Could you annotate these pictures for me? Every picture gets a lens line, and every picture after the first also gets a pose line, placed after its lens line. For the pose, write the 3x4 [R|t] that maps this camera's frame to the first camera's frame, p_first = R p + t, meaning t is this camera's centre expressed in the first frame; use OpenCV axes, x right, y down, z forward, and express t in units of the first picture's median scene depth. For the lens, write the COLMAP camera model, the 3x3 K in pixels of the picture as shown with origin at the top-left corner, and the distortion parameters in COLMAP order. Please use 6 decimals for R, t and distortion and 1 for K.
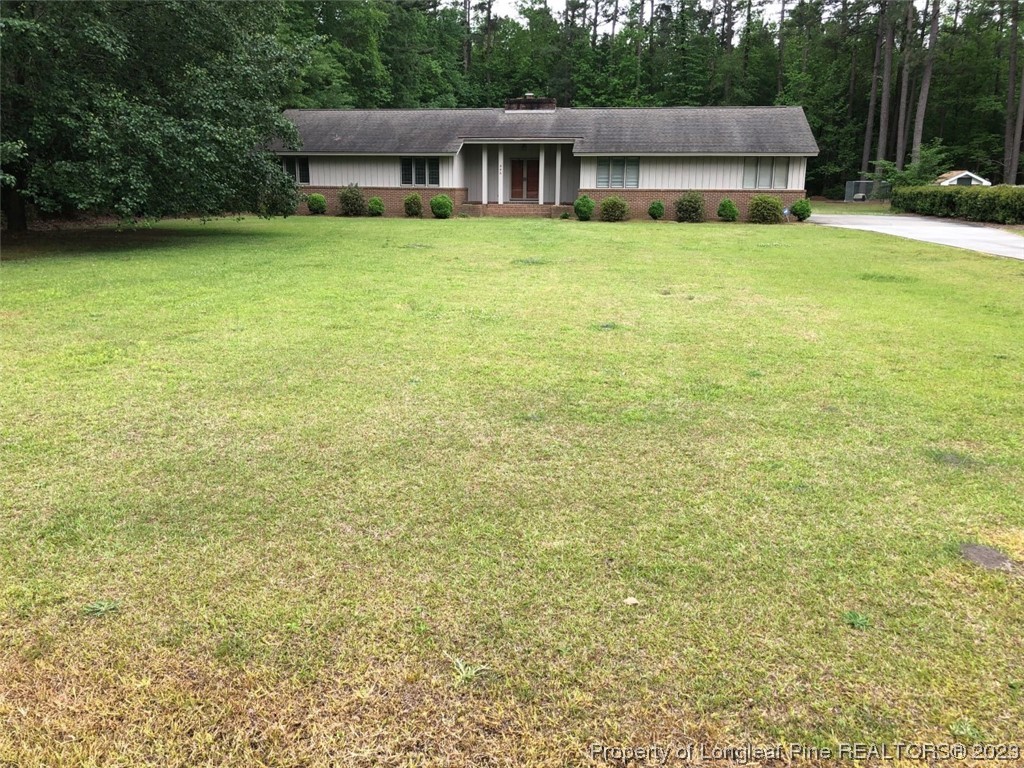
lens RADIAL K [[837.7, 0, 515.7], [0, 837.7, 383.0], [0, 0, 1]] dist [0.059140, -0.027361]
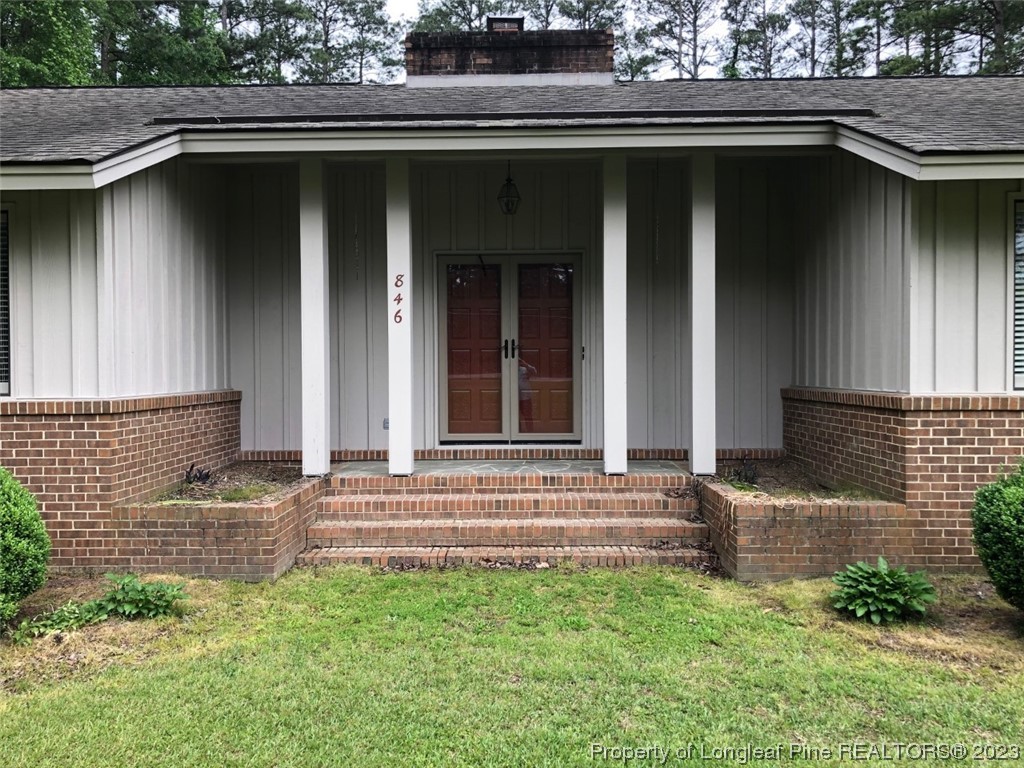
lens RADIAL K [[837.7, 0, 515.2], [0, 837.7, 384.1], [0, 0, 1]] dist [0.059140, -0.027361]
pose [[0.988619, -0.018661, 0.149278, -0.020941], [0.050798, 0.975406, -0.214484, -0.195788], [-0.141604, 0.219626, 0.965253, 0.829561]]
